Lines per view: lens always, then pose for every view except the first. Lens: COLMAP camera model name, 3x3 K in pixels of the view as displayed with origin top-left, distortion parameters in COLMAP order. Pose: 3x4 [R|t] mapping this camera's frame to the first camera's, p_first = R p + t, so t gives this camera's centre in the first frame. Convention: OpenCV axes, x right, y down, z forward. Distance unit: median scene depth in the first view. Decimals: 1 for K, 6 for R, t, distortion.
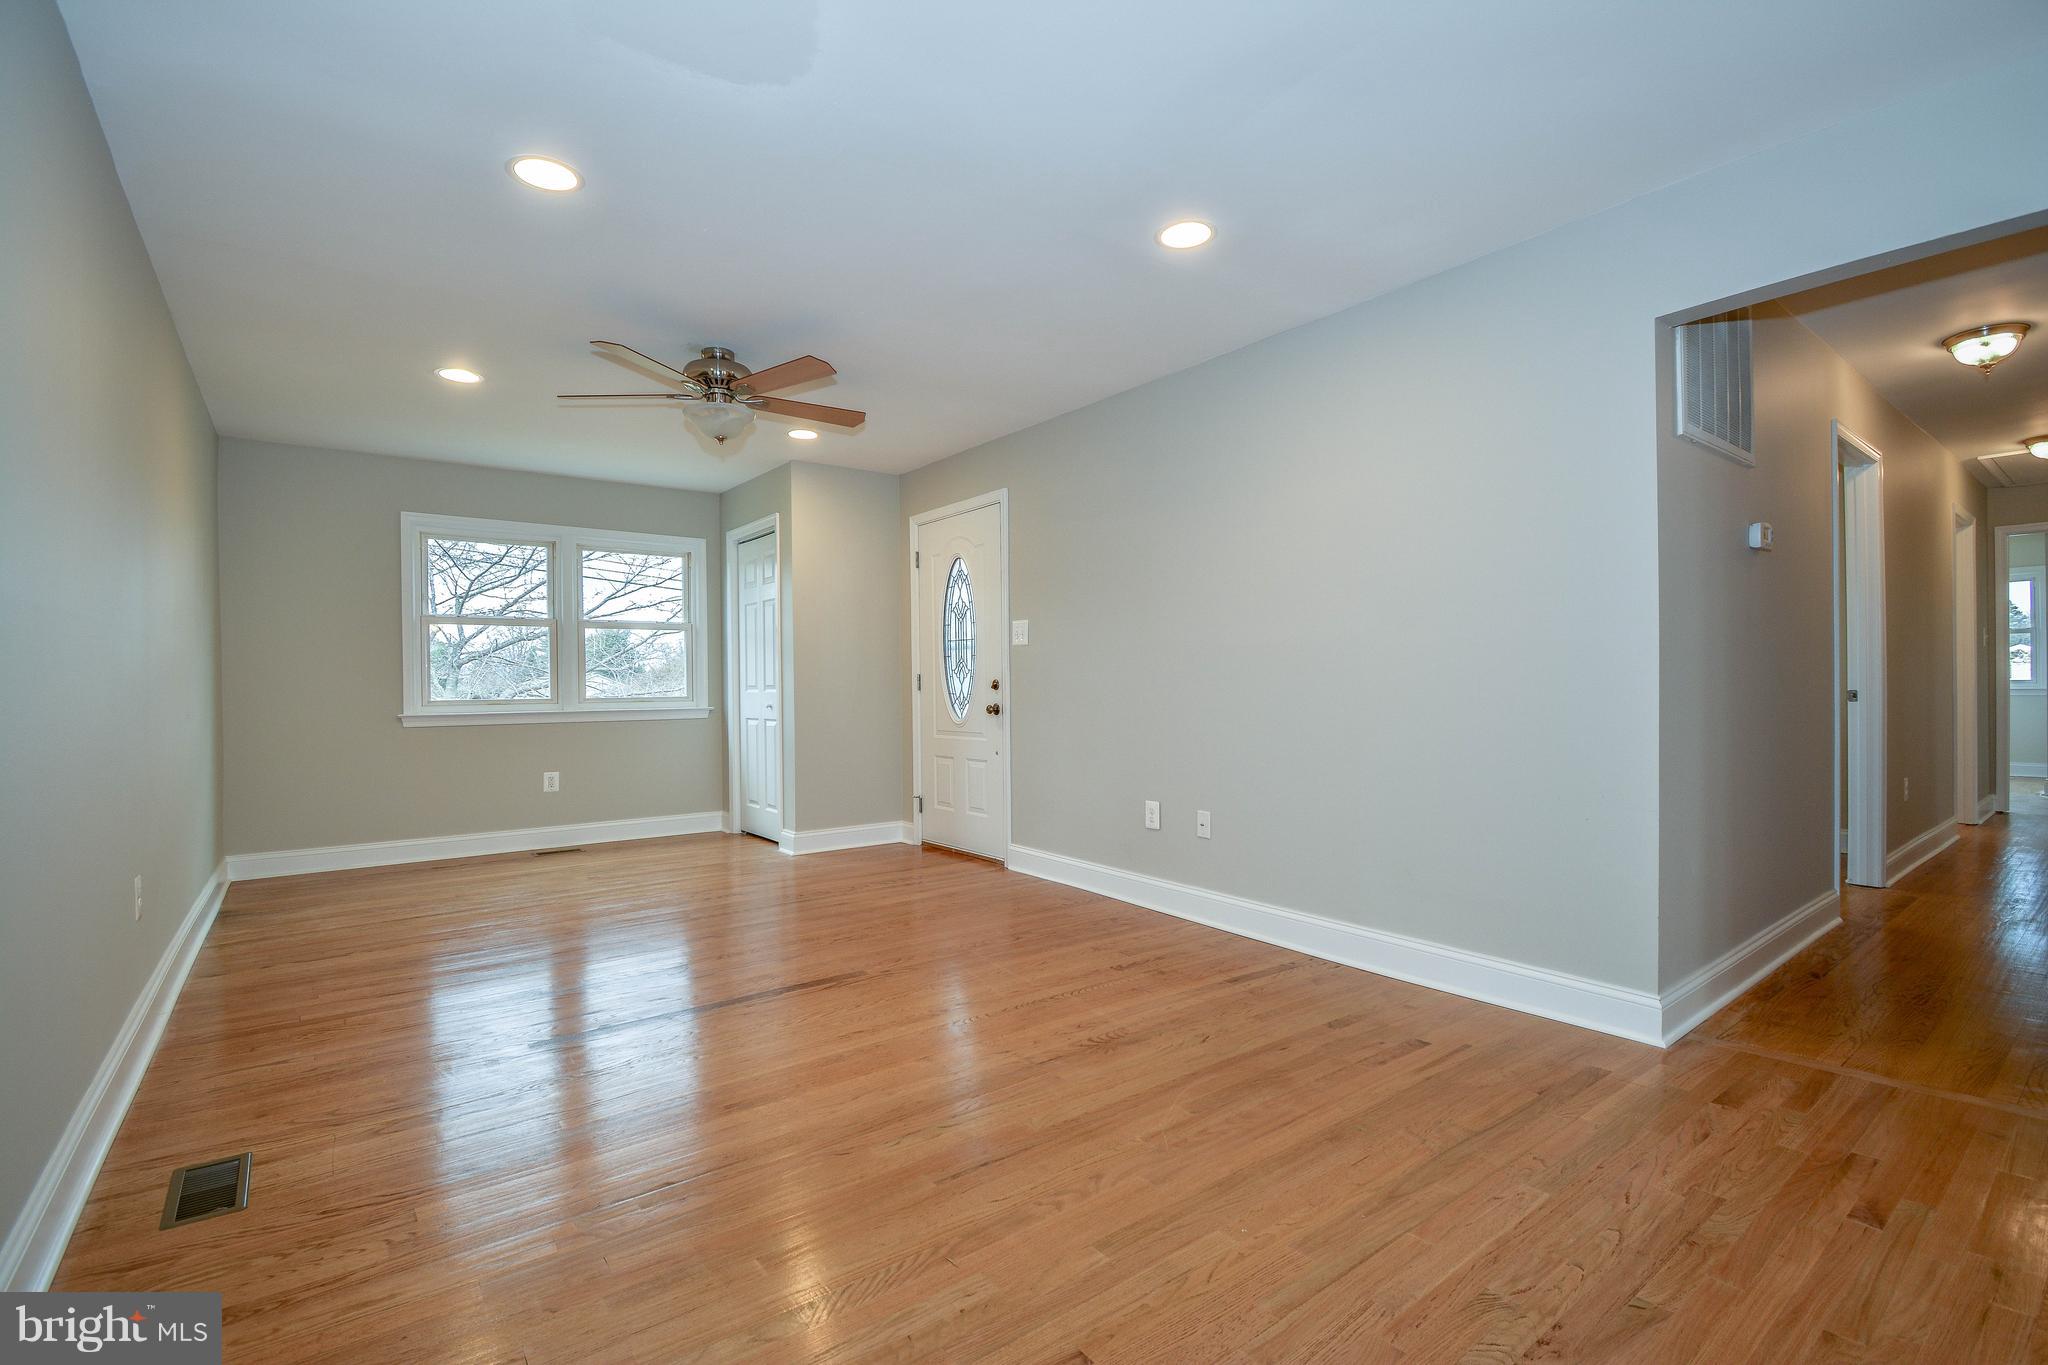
lens RADIAL K [[914.7, 0, 1032.0], [0, 914.7, 688.2], [0, 0, 1]] dist [0.024195, -0.029160]
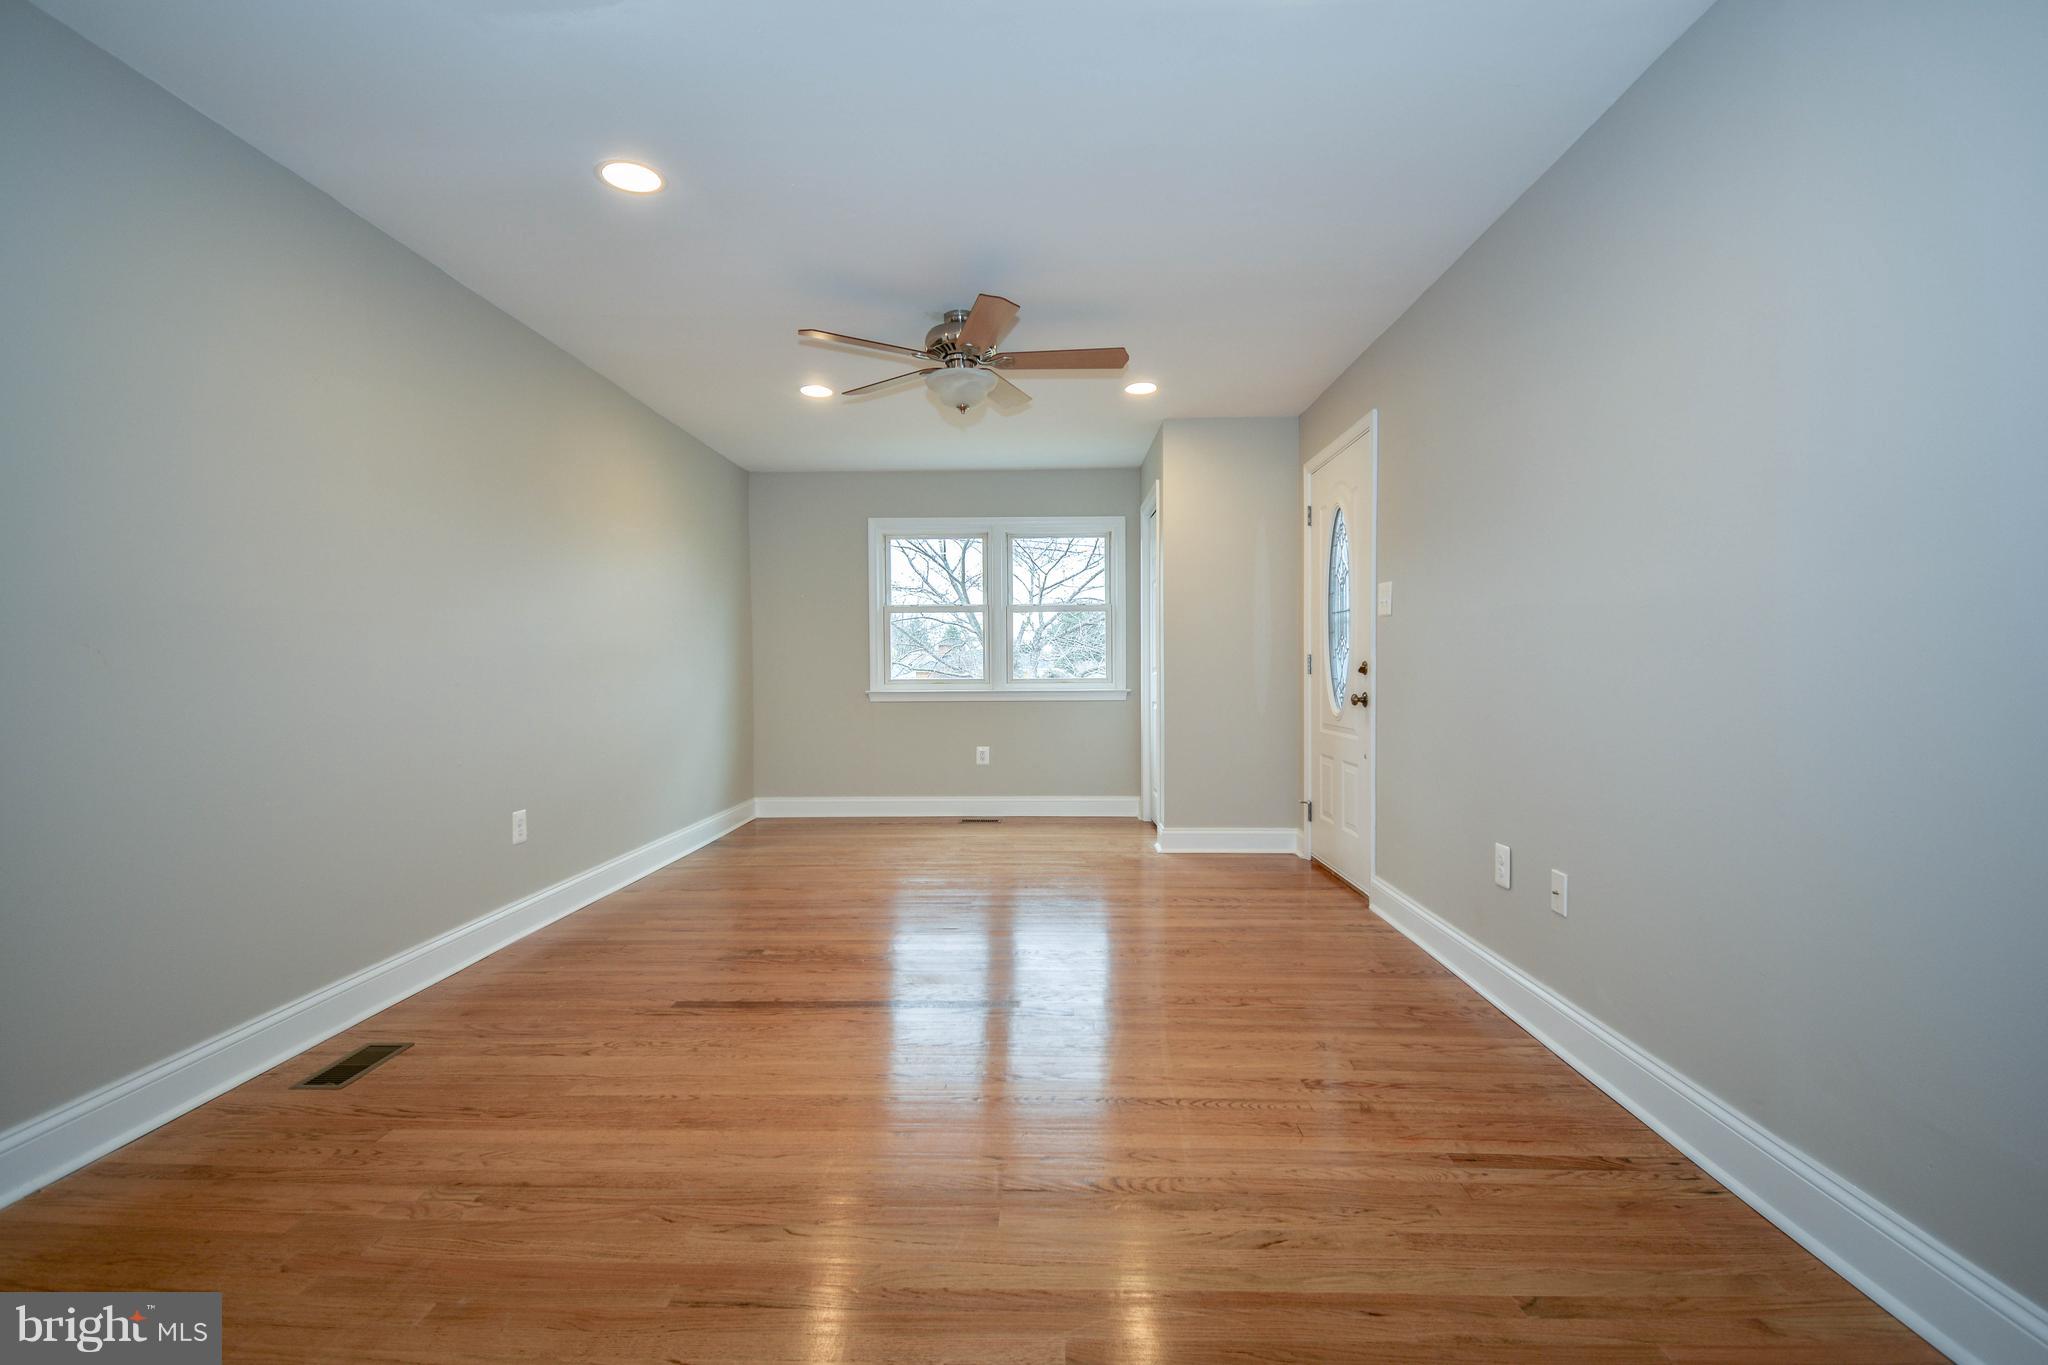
lens RADIAL K [[924.9, 0, 1027.6], [0, 924.9, 689.7], [0, 0, 1]] dist [0.025334, -0.031752]
pose [[0.779608, 0.018825, -0.625984, 0.209638], [-0.003653, 0.999668, 0.025513, -0.003920], [0.626257, -0.017603, 0.779418, 0.193144]]
